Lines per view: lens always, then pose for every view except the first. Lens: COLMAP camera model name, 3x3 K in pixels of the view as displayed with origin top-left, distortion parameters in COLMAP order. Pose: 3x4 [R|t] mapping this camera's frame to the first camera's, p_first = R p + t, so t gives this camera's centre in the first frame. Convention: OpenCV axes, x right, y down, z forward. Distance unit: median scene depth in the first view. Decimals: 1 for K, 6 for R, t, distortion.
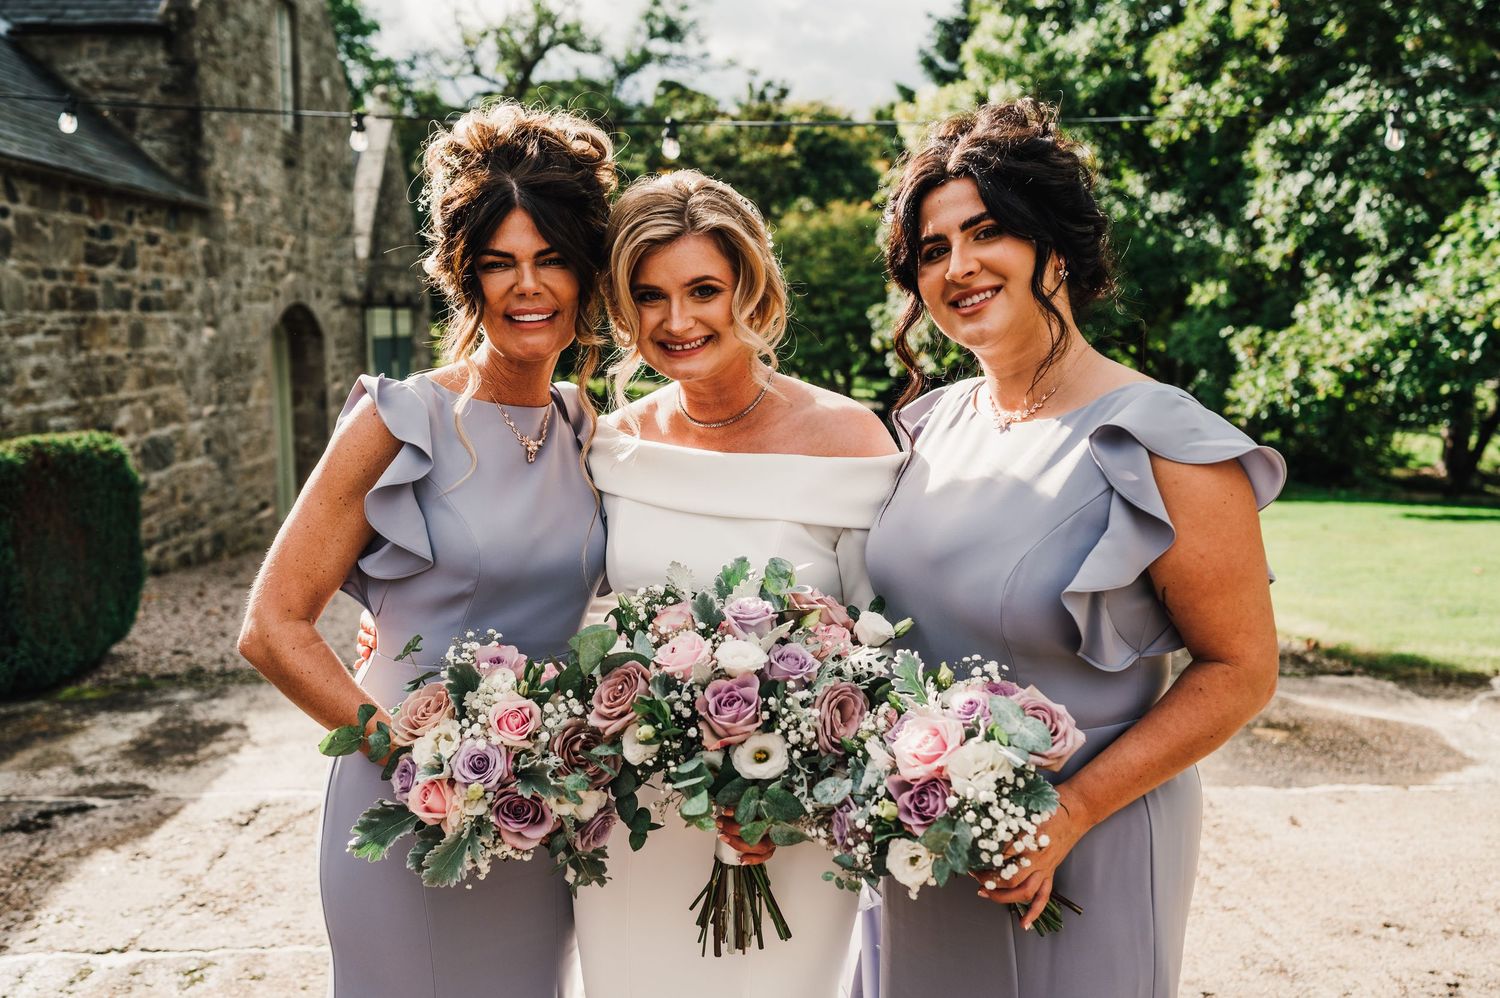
lens RADIAL K [[1398.1, 0, 744.6], [0, 1398.1, 486.9], [0, 0, 1]] dist [0.006843, -0.003159]
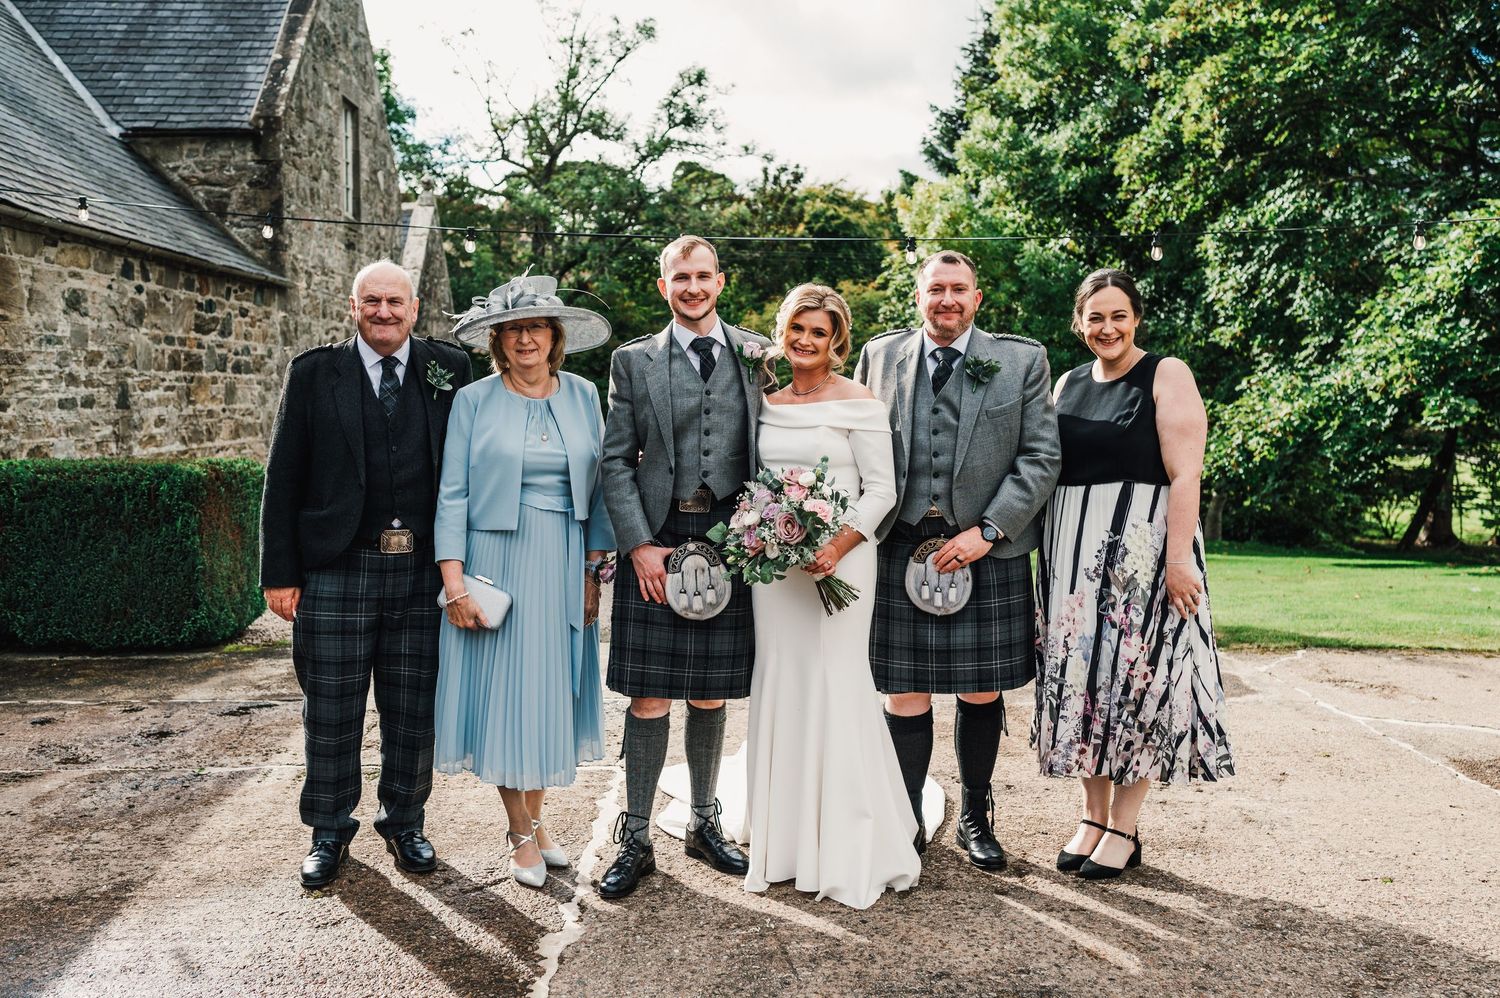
lens RADIAL K [[1399.1, 0, 744.4], [0, 1399.1, 498.1], [0, 0, 1]] dist [-0.001392, 0.015528]
pose [[0.999889, 0.010131, -0.010930, 0.008829], [-0.010624, 0.998885, -0.046006, 0.023547], [0.010452, 0.046117, 0.998881, -0.133216]]
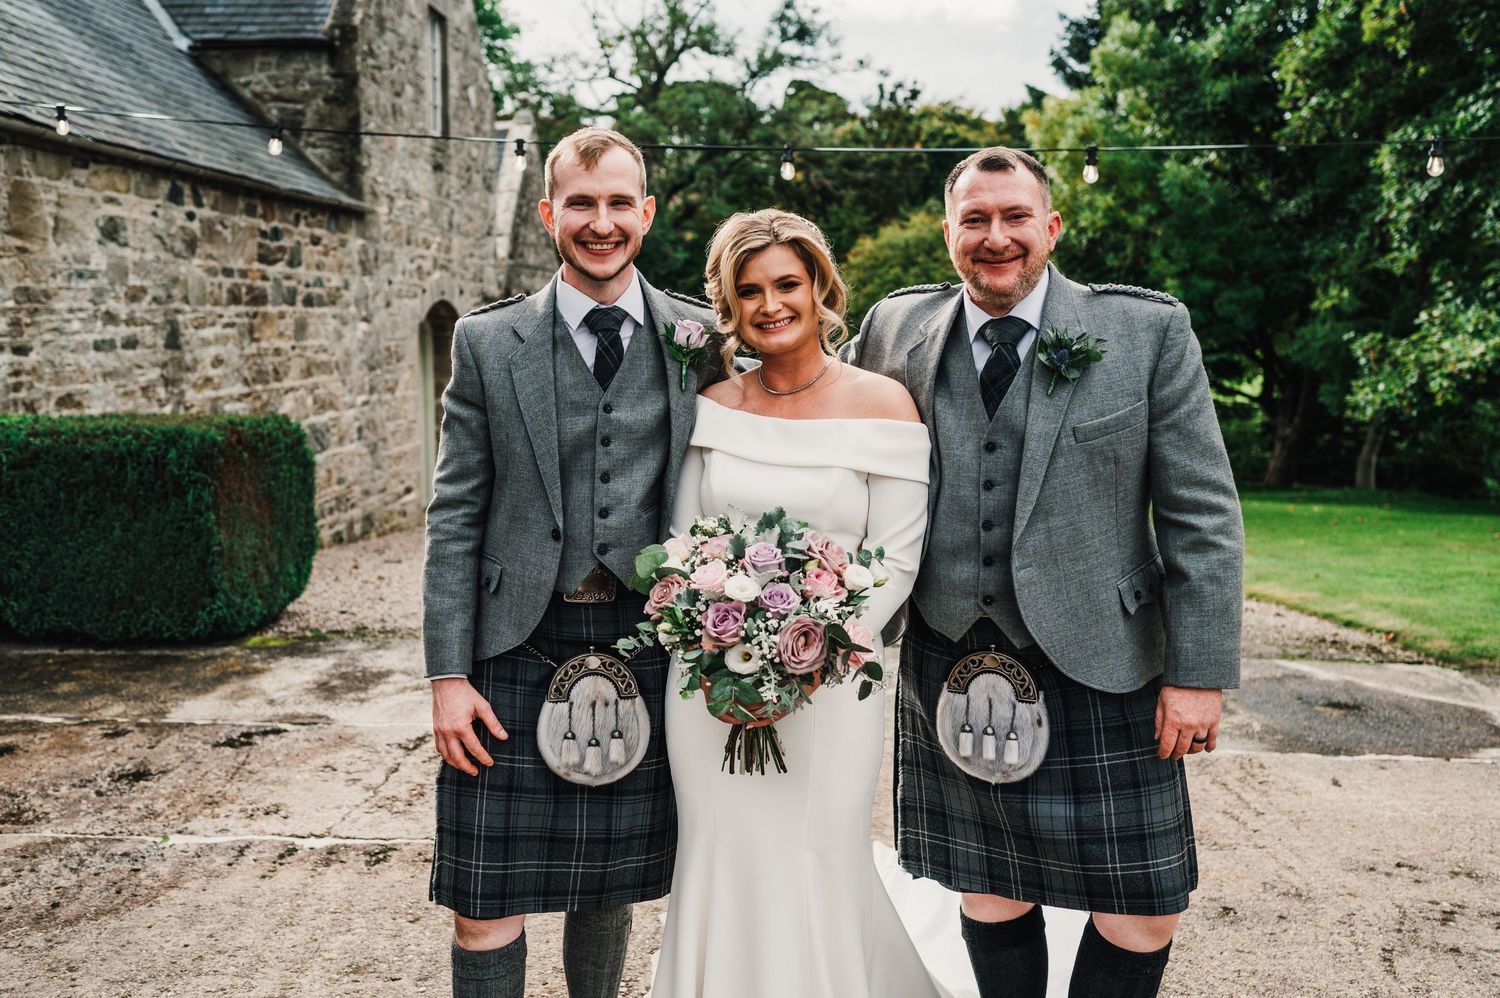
lens RADIAL K [[1399.1, 0, 744.4], [0, 1399.1, 498.1], [0, 0, 1]] dist [-0.001392, 0.015528]
pose [[0.995878, 0.023298, -0.087665, 0.005338], [-0.022580, 0.999703, 0.009169, 0.004145], [0.087853, -0.007152, 0.996108, -0.041356]]
